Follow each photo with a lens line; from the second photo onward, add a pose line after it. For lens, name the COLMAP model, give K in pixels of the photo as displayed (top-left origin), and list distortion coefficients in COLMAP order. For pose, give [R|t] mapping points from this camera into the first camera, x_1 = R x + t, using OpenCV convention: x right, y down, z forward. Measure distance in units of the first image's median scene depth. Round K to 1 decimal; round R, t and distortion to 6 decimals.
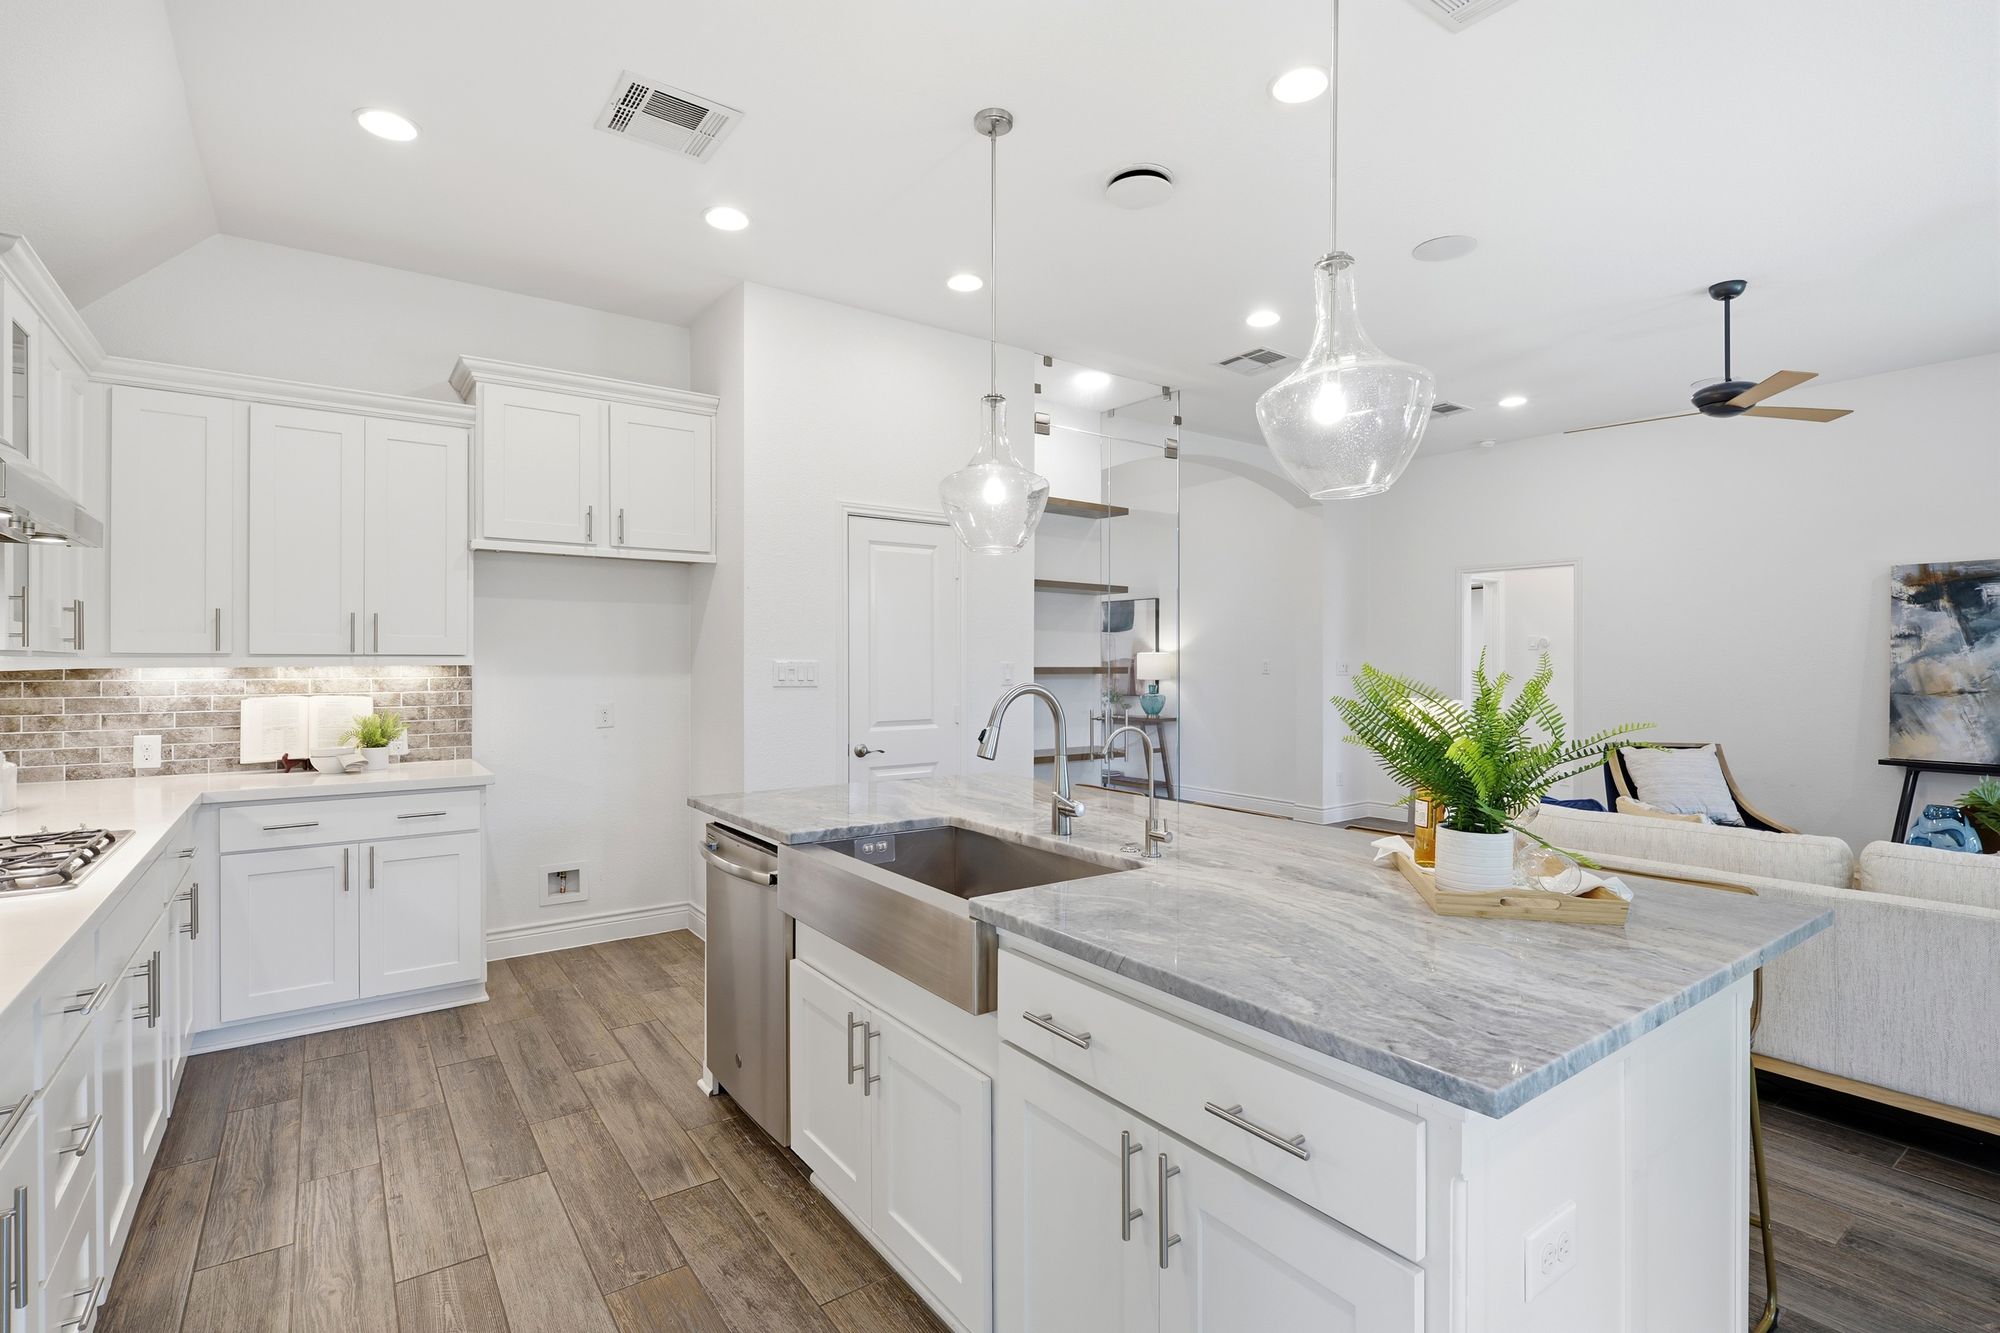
lens RADIAL K [[937.0, 0, 1003.8], [0, 937.0, 661.4], [0, 0, 1]] dist [-0.002773, -0.002545]
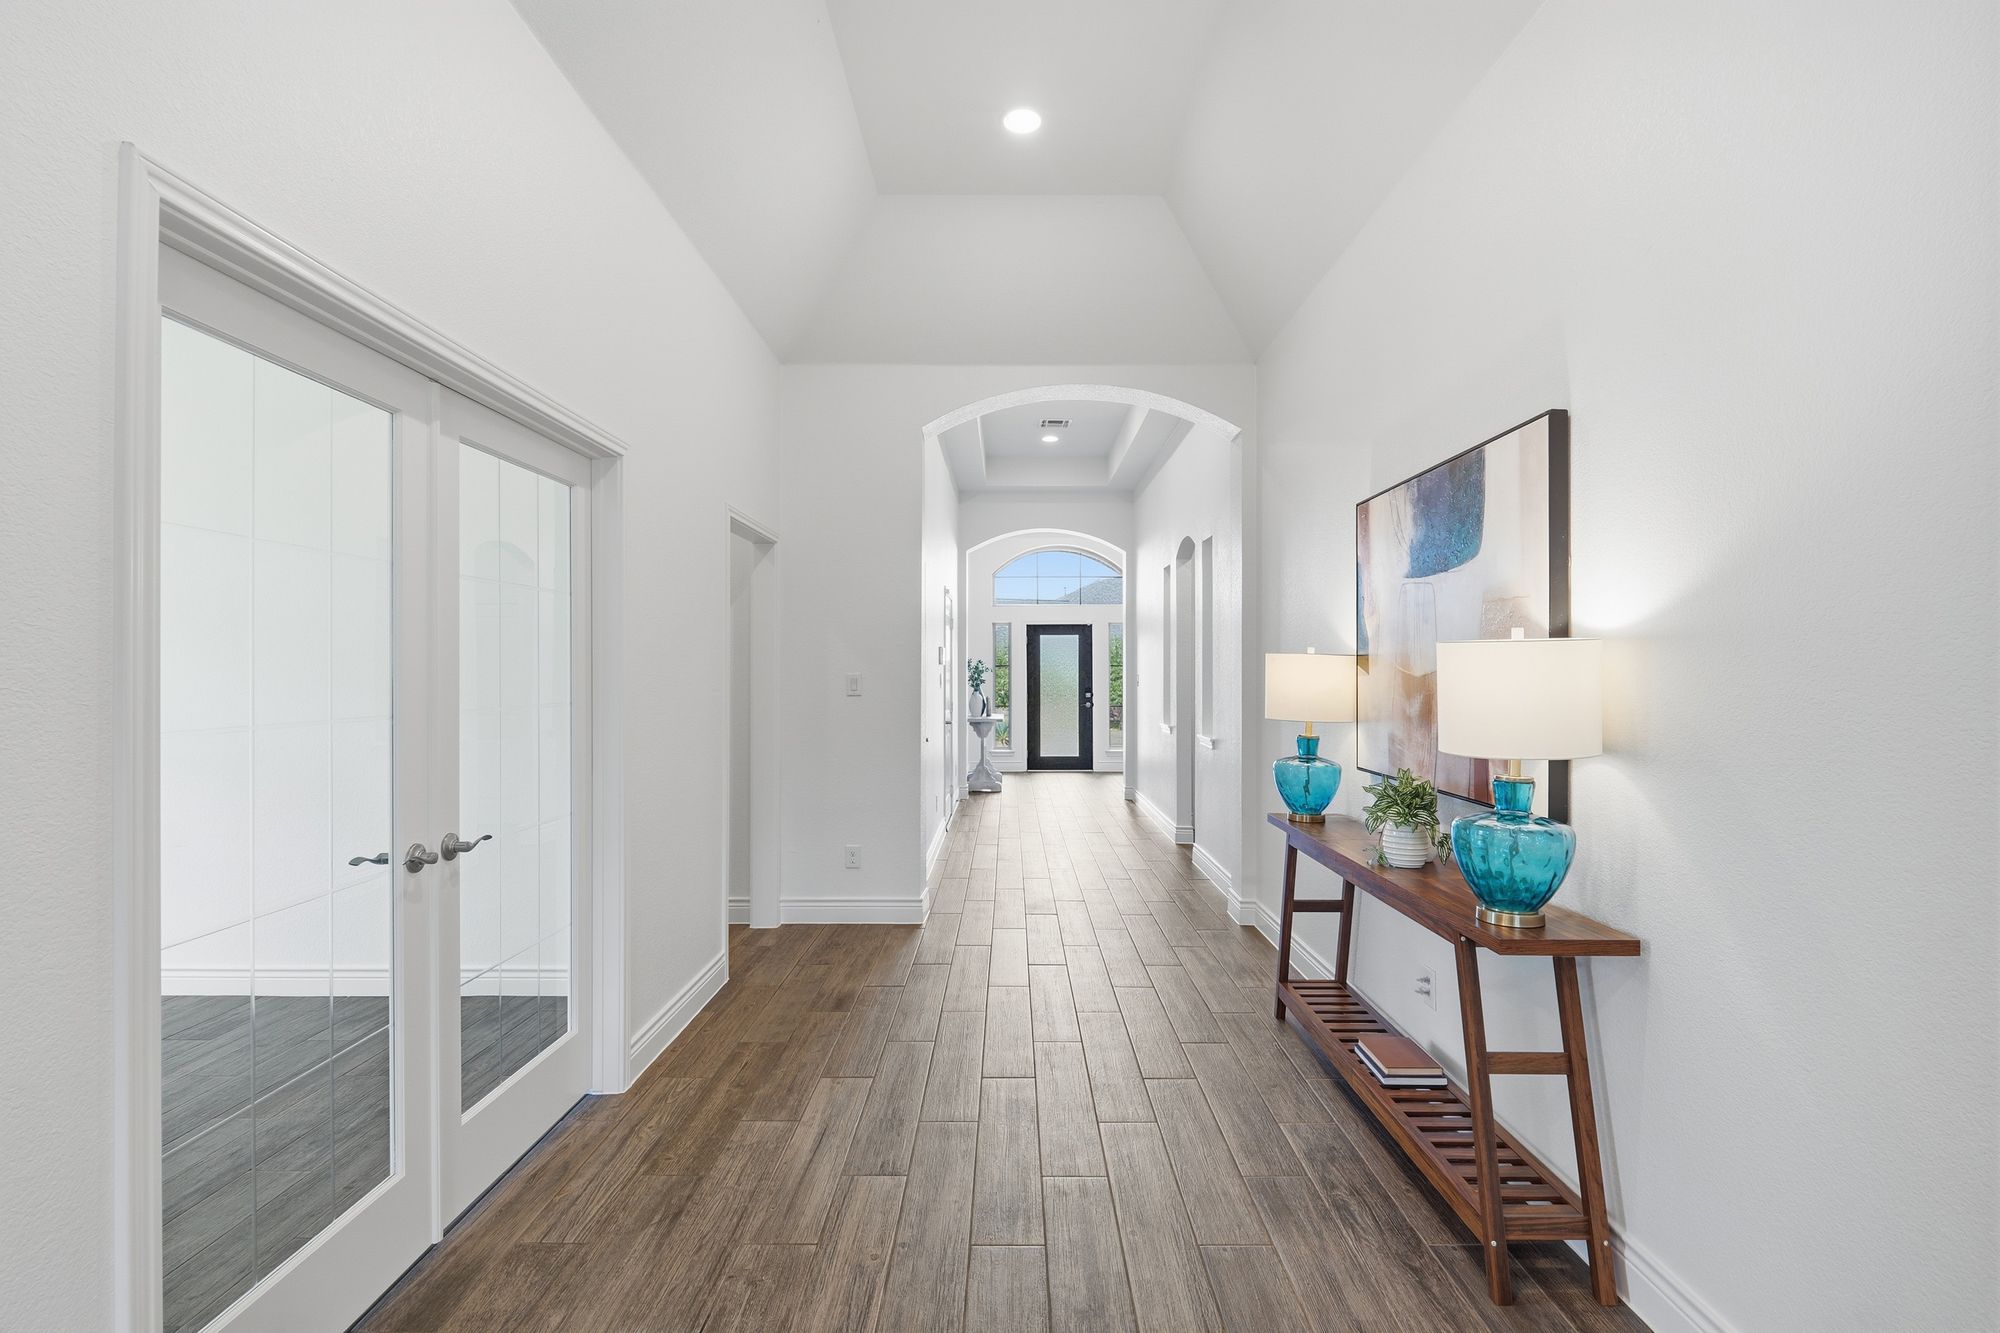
lens RADIAL K [[937.0, 0, 1011.6], [0, 937.0, 670.6], [0, 0, 1]] dist [-0.002773, -0.002545]
pose [[0.807691, -0.004515, -0.589589, 0.436283], [0.004786, 0.999988, -0.001101, -0.004802], [0.589587, -0.001932, 0.807702, 1.652557]]
